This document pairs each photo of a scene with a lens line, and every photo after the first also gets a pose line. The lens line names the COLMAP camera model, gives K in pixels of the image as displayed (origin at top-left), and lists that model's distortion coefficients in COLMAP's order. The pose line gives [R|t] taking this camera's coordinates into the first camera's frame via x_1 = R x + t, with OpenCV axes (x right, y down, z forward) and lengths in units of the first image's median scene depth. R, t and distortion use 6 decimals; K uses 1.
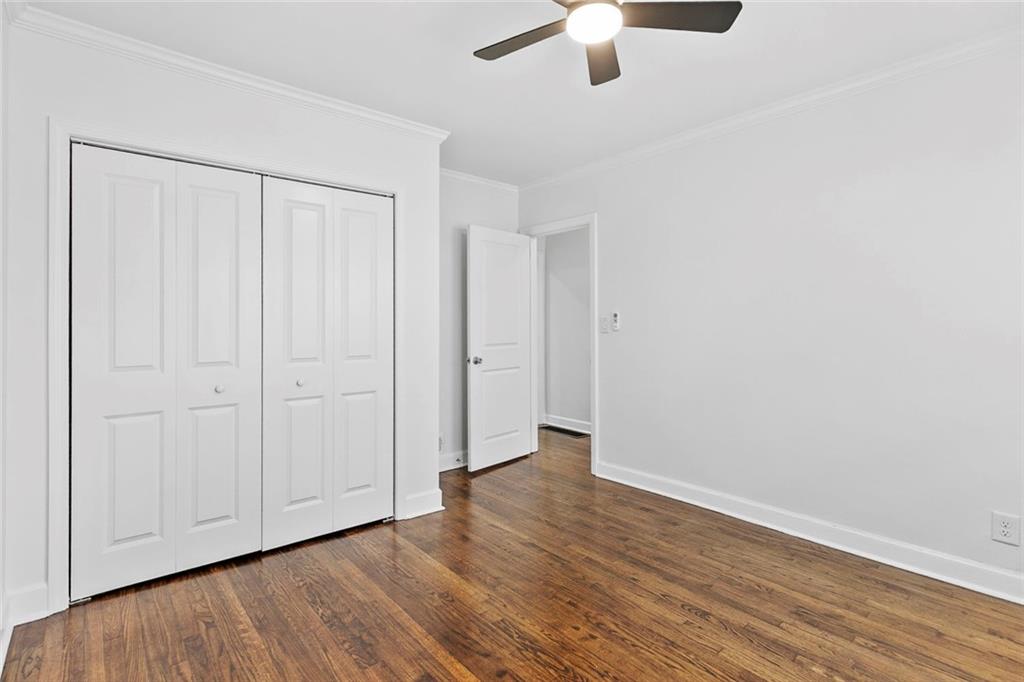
lens RADIAL K [[465.9, 0, 506.7], [0, 465.9, 338.1], [0, 0, 1]] dist [0.002037, -0.000164]
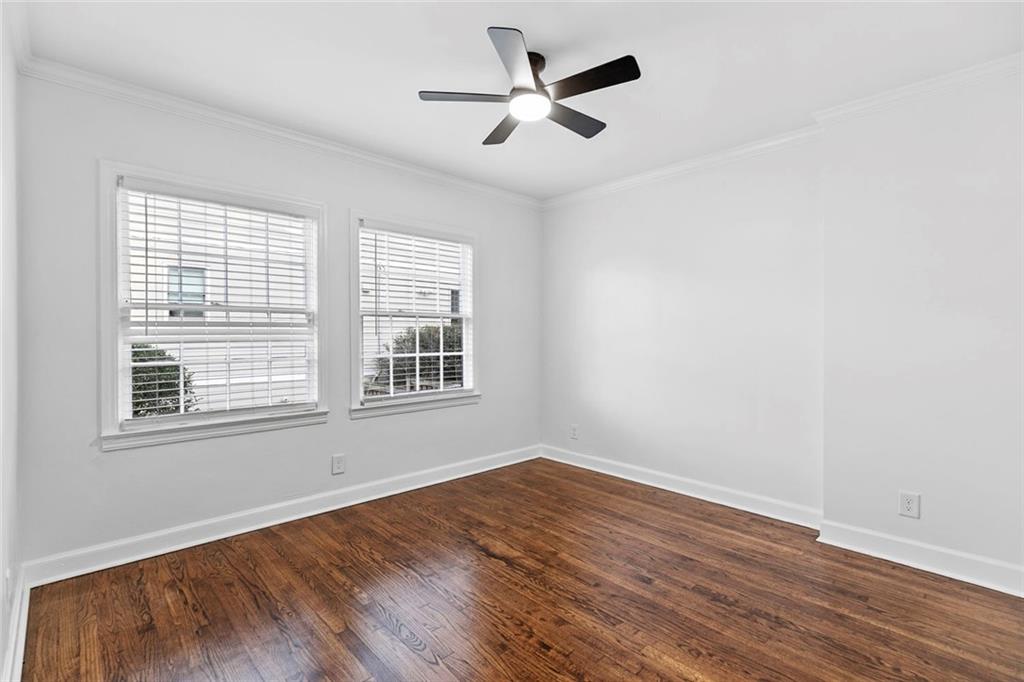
lens RADIAL K [[465.9, 0, 506.7], [0, 465.9, 338.1], [0, 0, 1]] dist [0.002037, -0.000164]
pose [[-0.998958, 0.001309, -0.045621, 0.283237], [-0.000075, 0.999540, 0.030316, -0.057367], [0.045640, 0.030288, -0.998499, 2.073550]]
